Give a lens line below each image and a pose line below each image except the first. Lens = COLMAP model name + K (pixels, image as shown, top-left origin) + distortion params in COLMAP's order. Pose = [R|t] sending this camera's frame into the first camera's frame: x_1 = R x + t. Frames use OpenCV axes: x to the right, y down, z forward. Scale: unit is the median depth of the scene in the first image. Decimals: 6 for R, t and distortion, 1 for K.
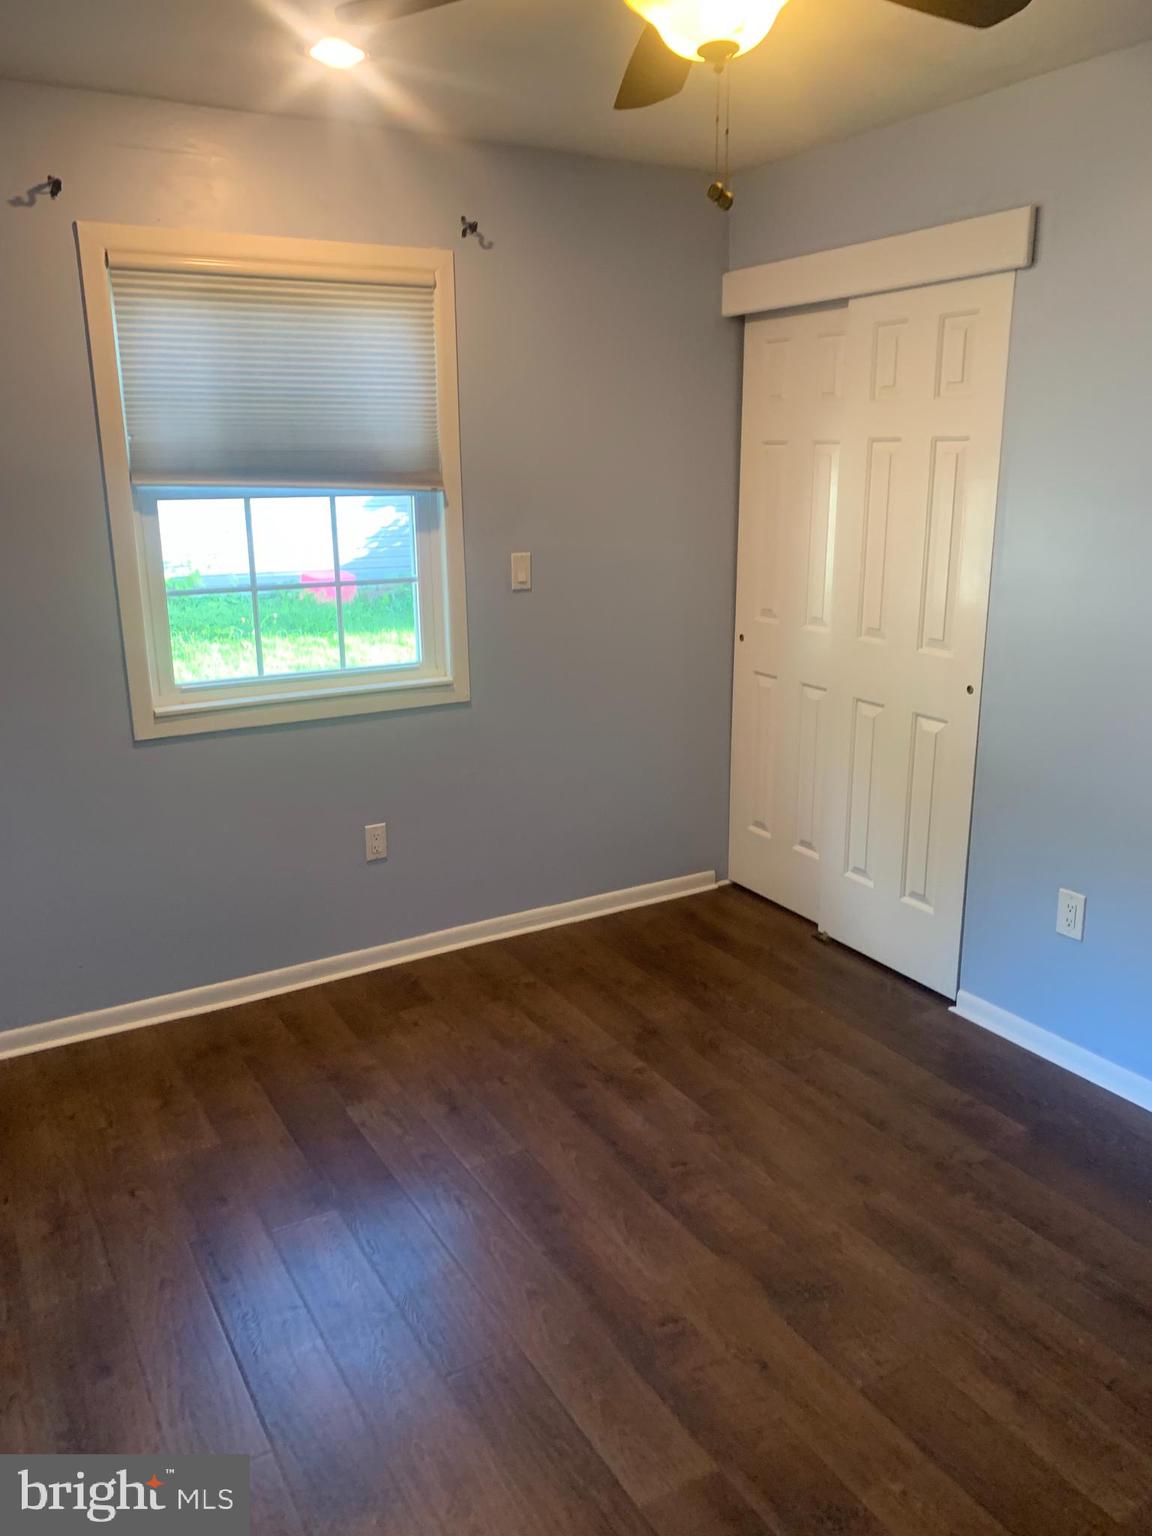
lens RADIAL K [[1194.0, 0, 566.1], [0, 1194.0, 765.5], [0, 0, 1]] dist [0.034520, -0.014930]
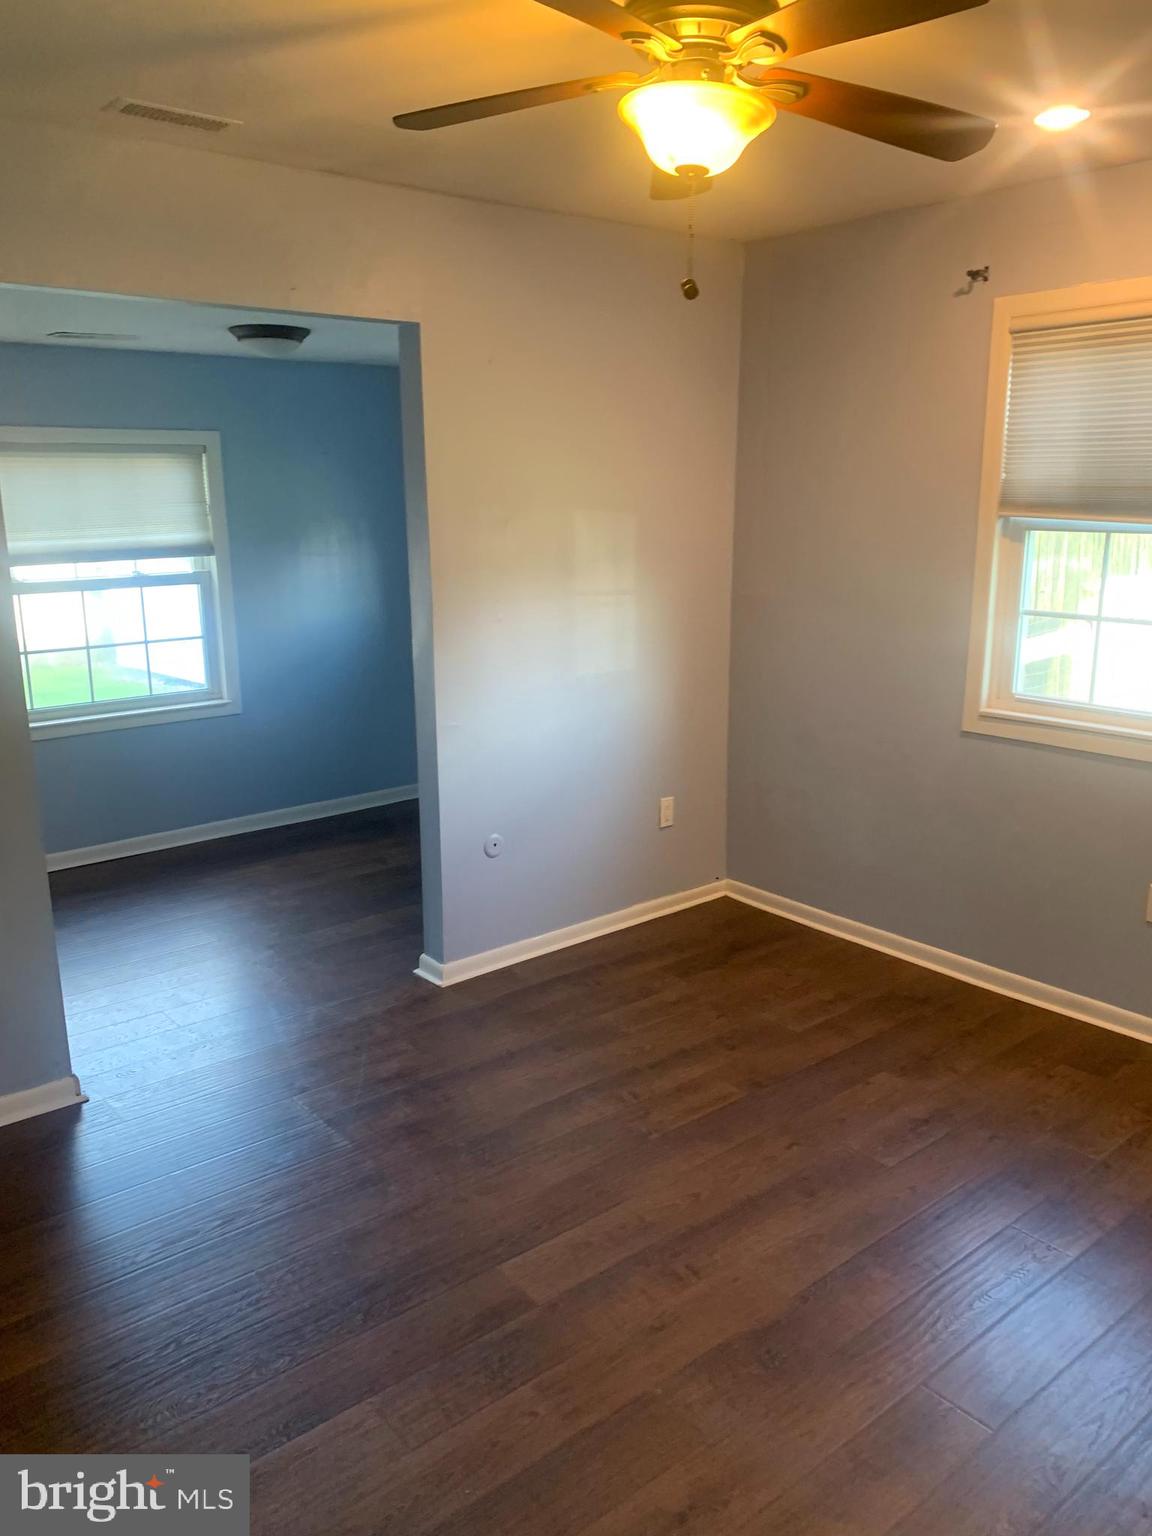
lens RADIAL K [[1194.0, 0, 570.7], [0, 1194.0, 768.1], [0, 0, 1]] dist [0.034520, -0.014930]
pose [[0.167399, 0.238871, -0.956514, 0.885757], [-0.248002, 0.949209, 0.193644, -0.147353], [0.954187, 0.204801, 0.218137, 0.476266]]
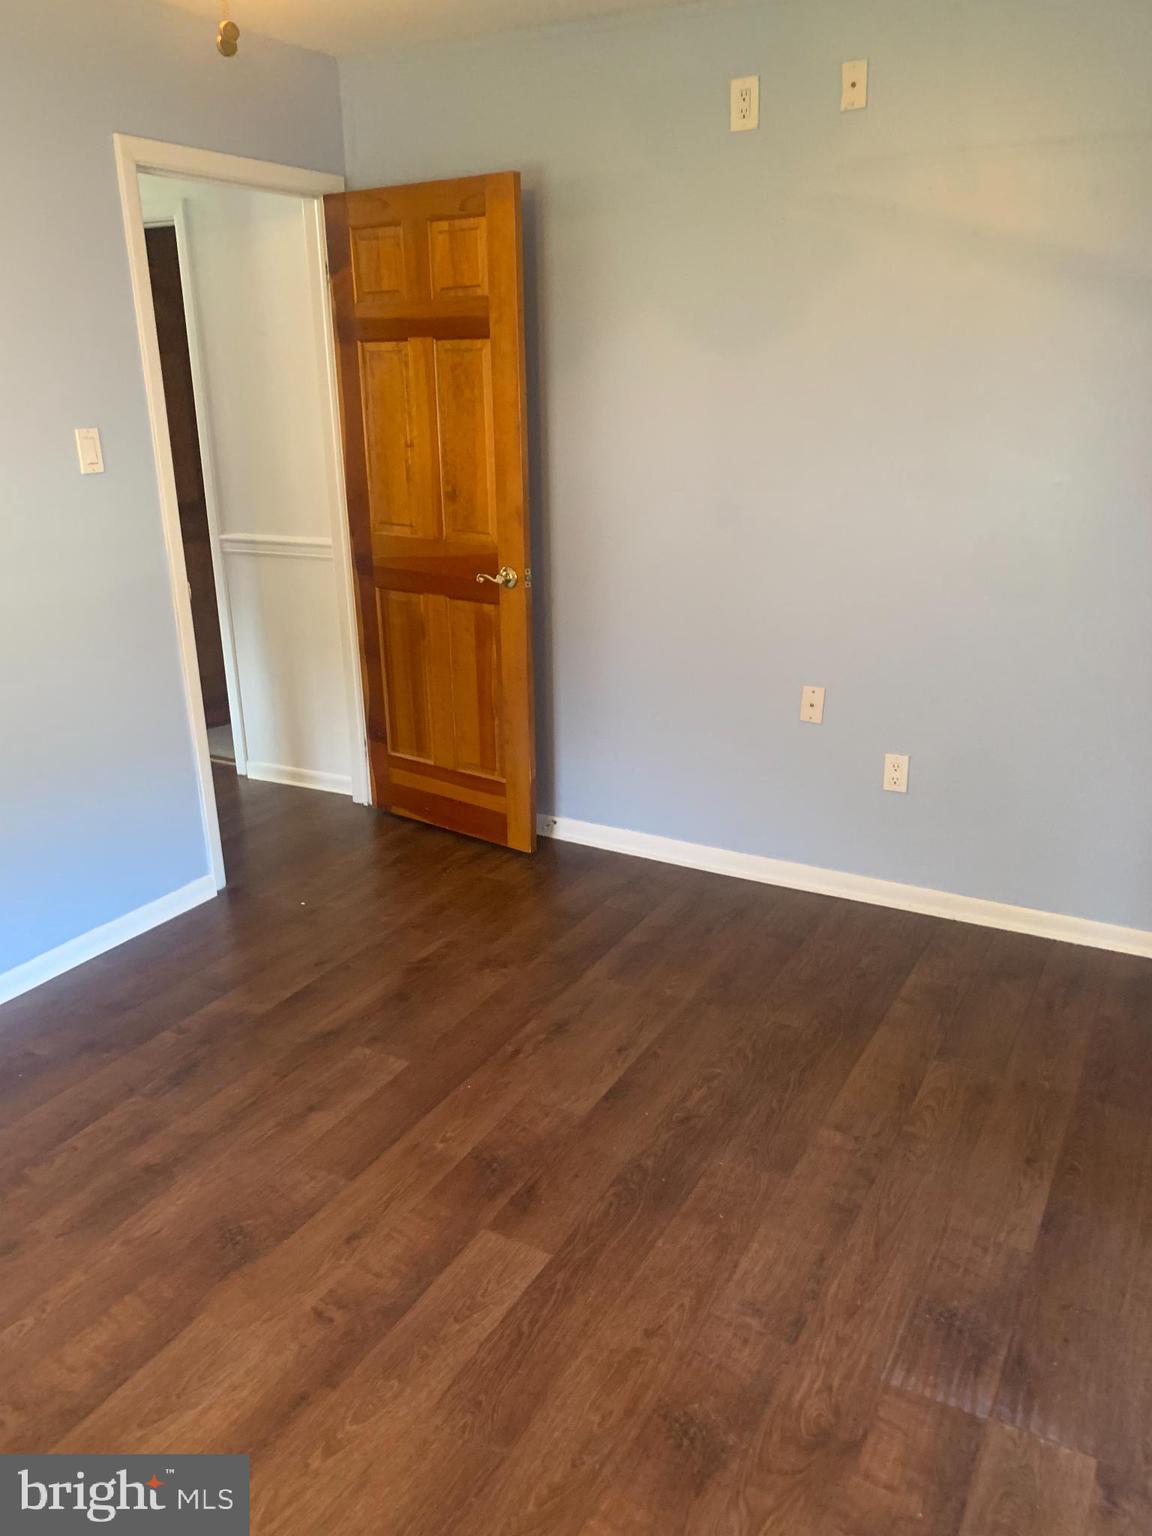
lens RADIAL K [[1194.0, 0, 571.4], [0, 1194.0, 768.8], [0, 0, 1]] dist [0.034520, -0.014930]
pose [[-0.510567, -0.259613, 0.819709, -0.563658], [0.236470, 0.874173, 0.424150, -0.212188], [-0.826682, 0.410393, -0.384933, 0.885550]]
